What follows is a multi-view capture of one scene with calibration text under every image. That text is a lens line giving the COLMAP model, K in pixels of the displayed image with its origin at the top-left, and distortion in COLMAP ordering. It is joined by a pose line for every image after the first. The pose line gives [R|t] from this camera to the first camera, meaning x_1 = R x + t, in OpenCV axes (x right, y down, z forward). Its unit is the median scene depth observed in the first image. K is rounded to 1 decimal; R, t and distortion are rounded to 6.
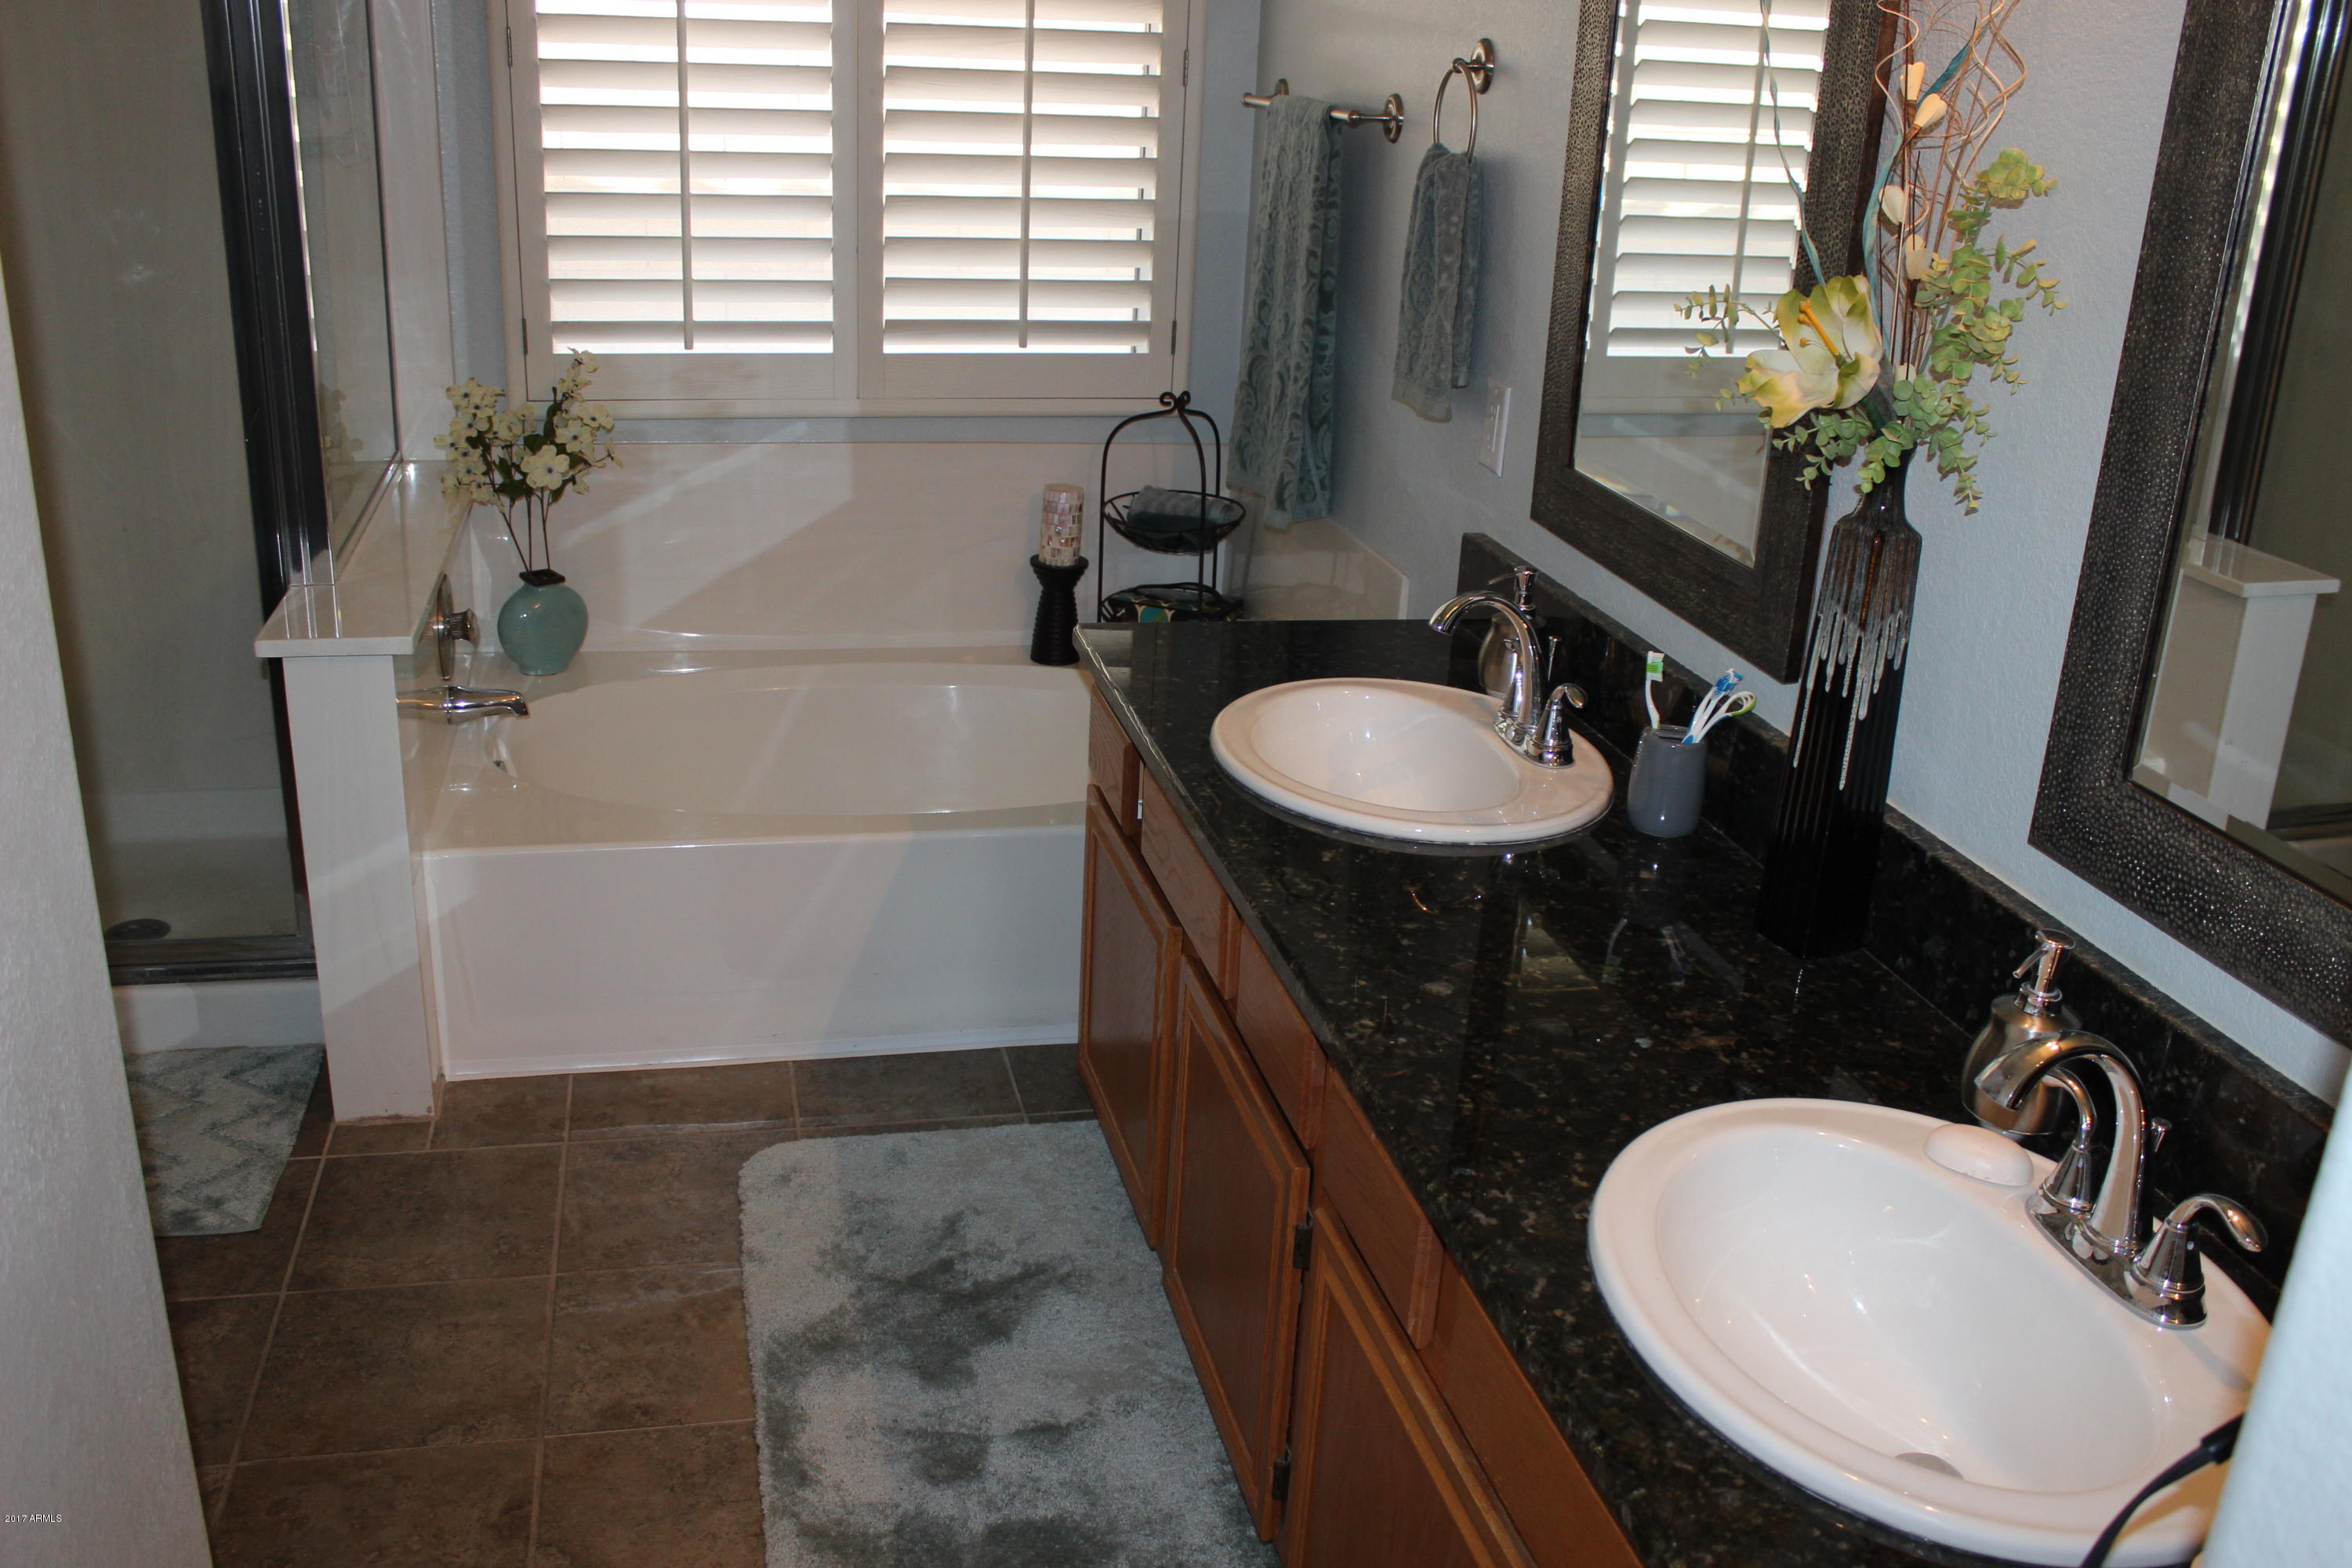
lens RADIAL K [[2016.3, 0, 1176.0], [0, 2016.3, 784.0], [0, 0, 1]] dist [-0.149922, 0.087000]
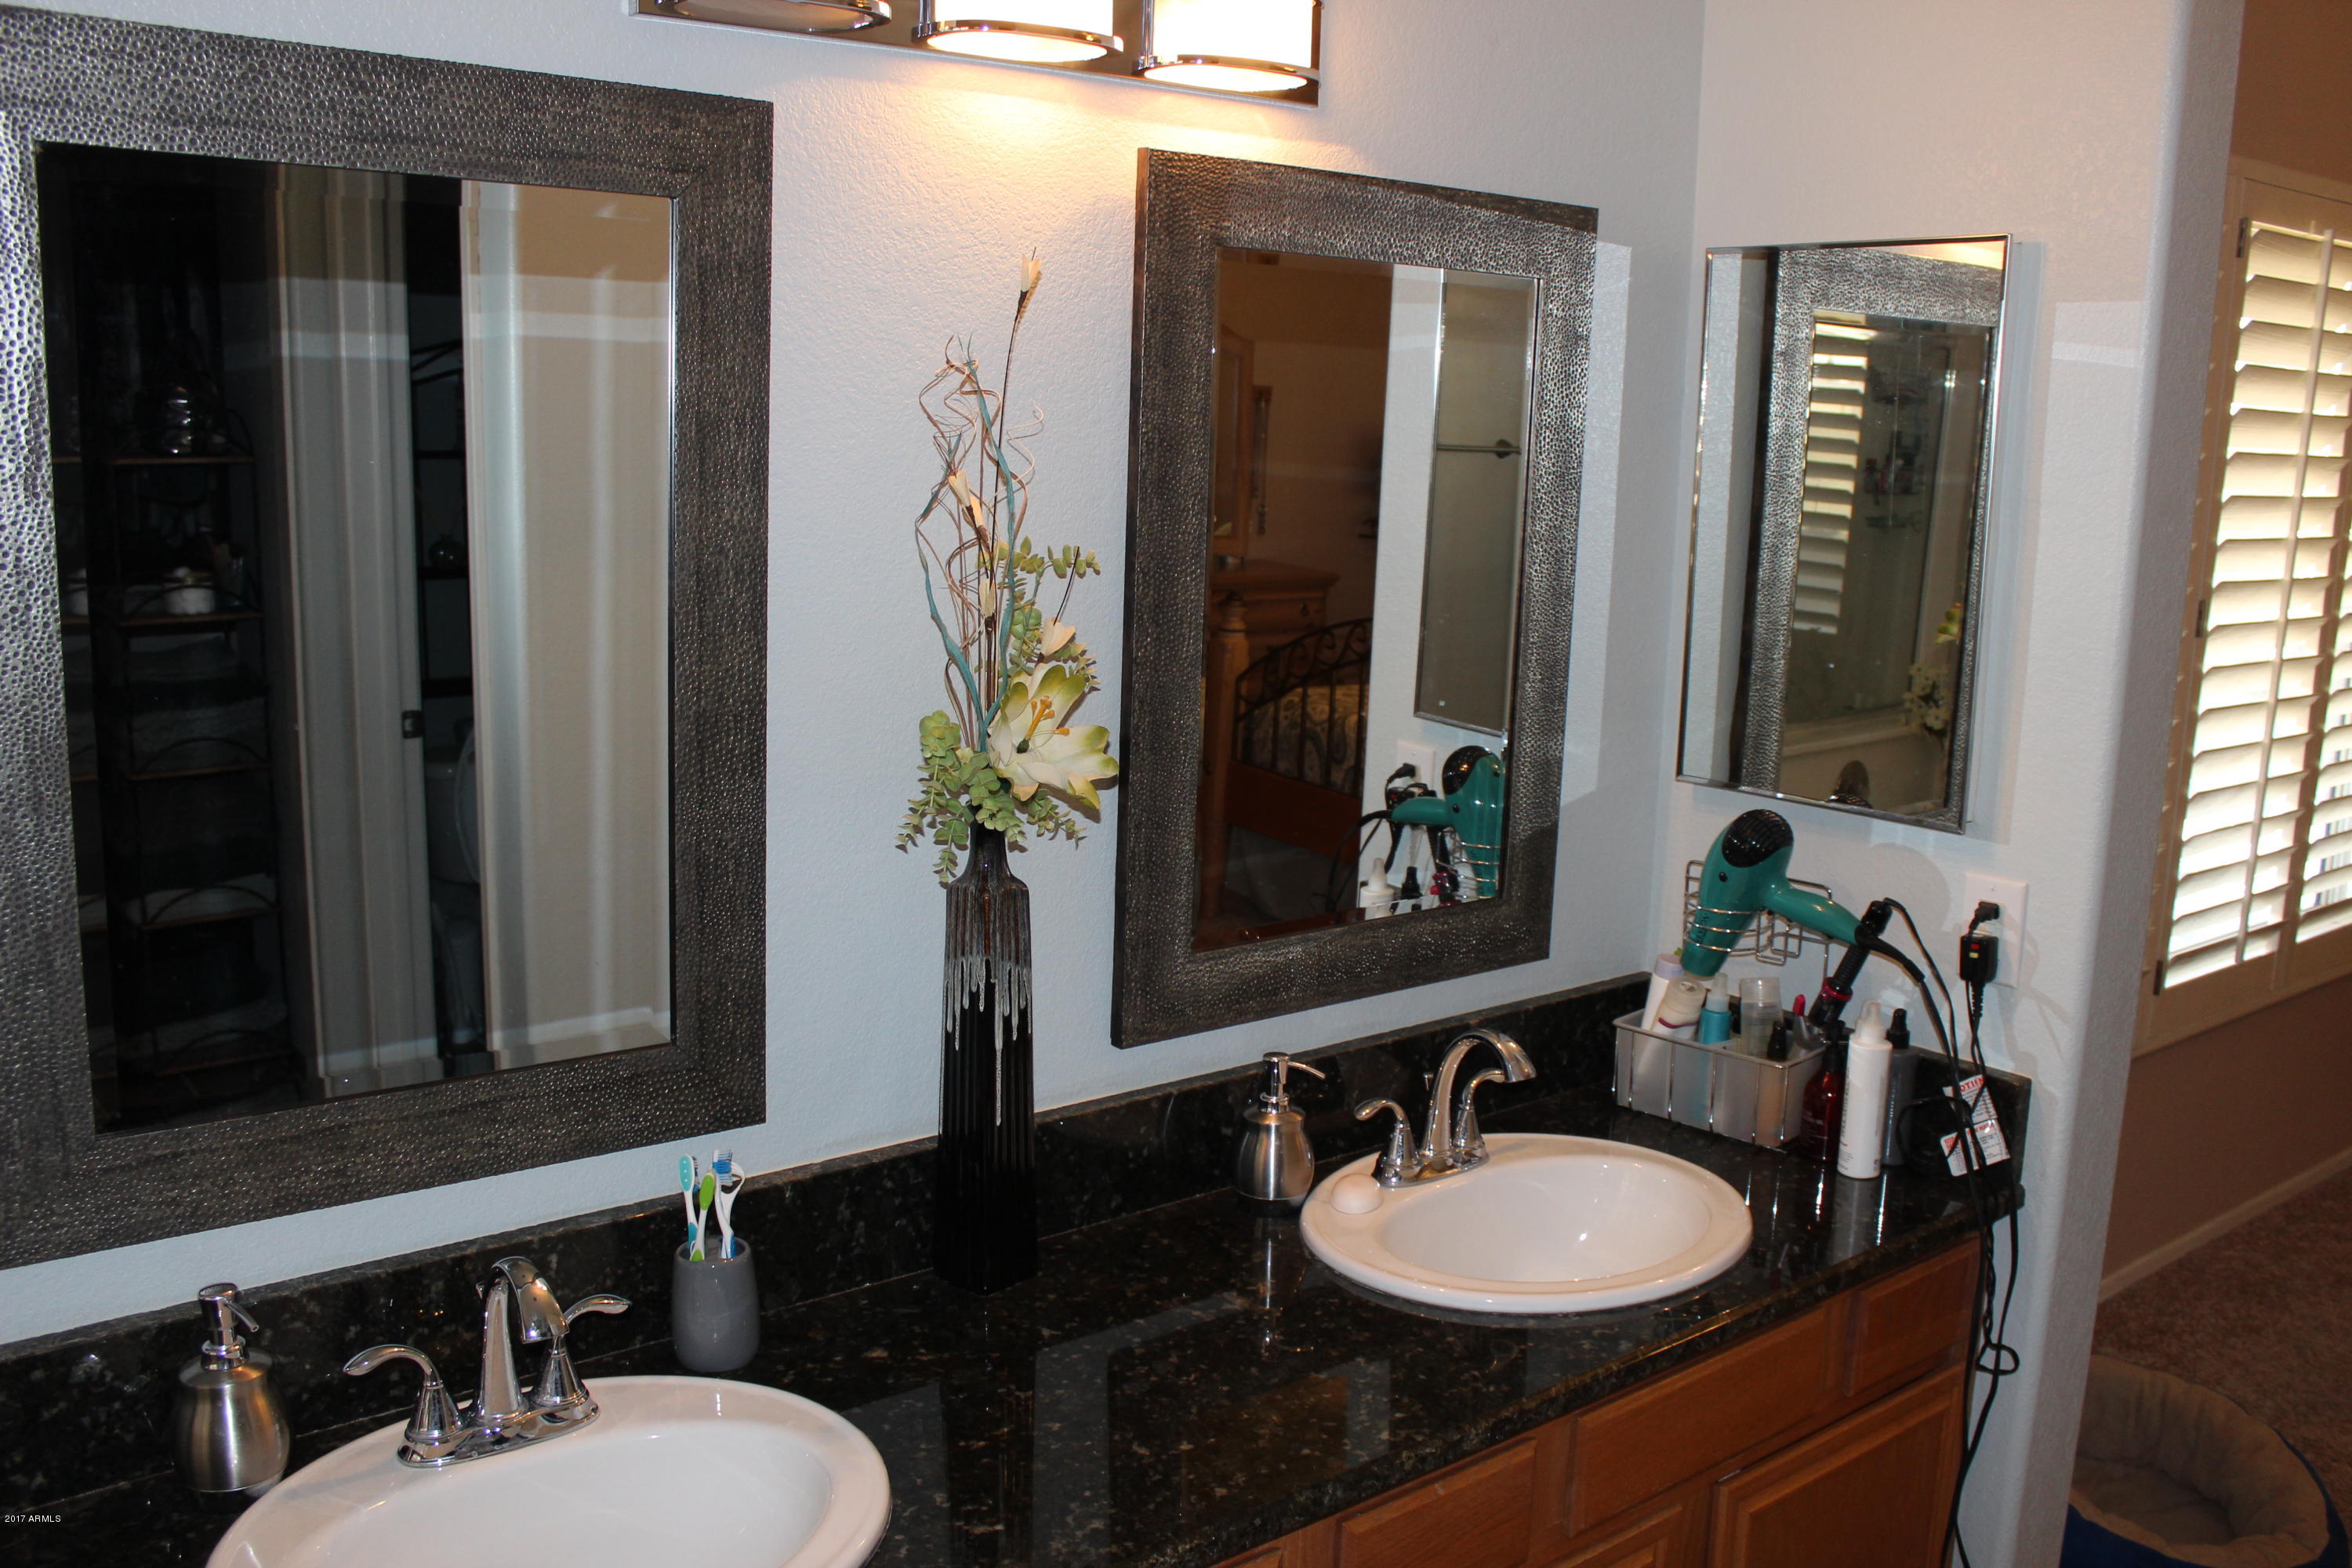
lens RADIAL K [[2016.3, 0, 1176.0], [0, 2016.3, 784.0], [0, 0, 1]] dist [-0.149922, 0.087000]
pose [[-0.410544, -0.220816, 0.884700, -0.461289], [0.286071, 0.890060, 0.354904, -0.383539], [-0.865804, 0.398791, -0.302239, 0.866891]]
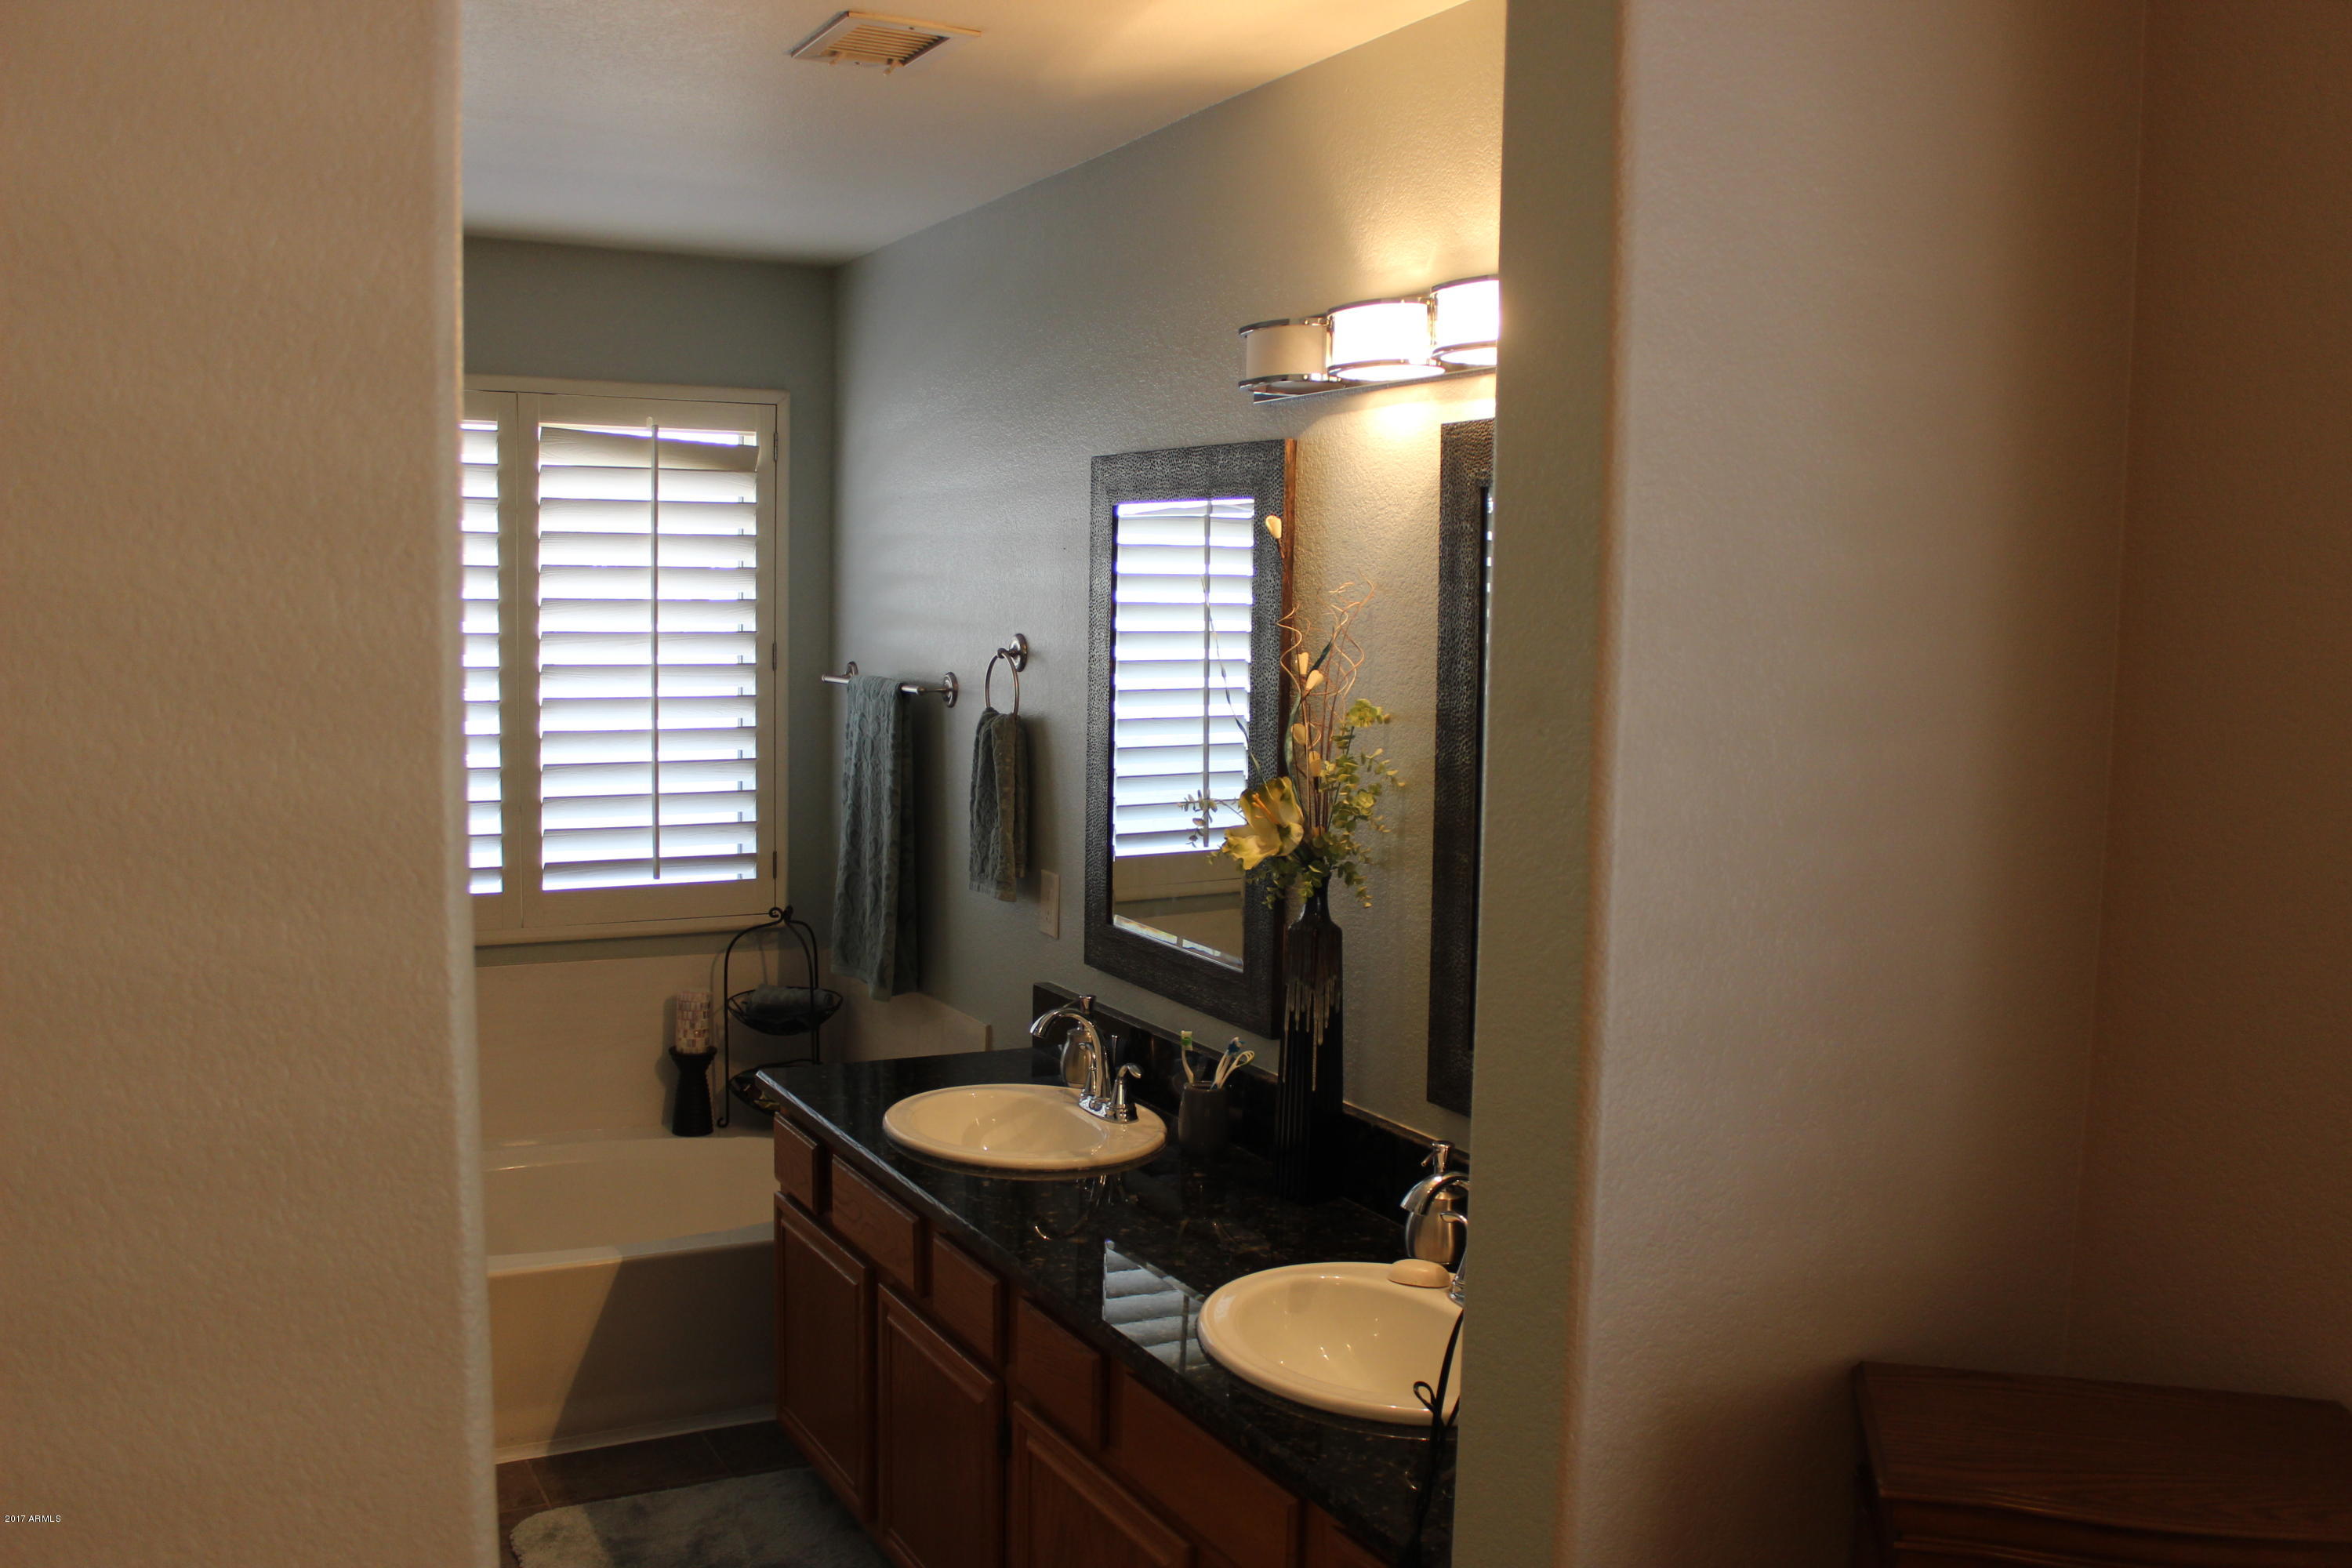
lens RADIAL K [[2016.3, 0, 1176.0], [0, 2016.3, 784.0], [0, 0, 1]] dist [-0.149922, 0.087000]
pose [[0.965299, -0.052343, 0.255846, -0.123912], [0.117459, 0.962037, -0.246348, 0.108506], [-0.233239, 0.267851, 0.934802, -0.396397]]
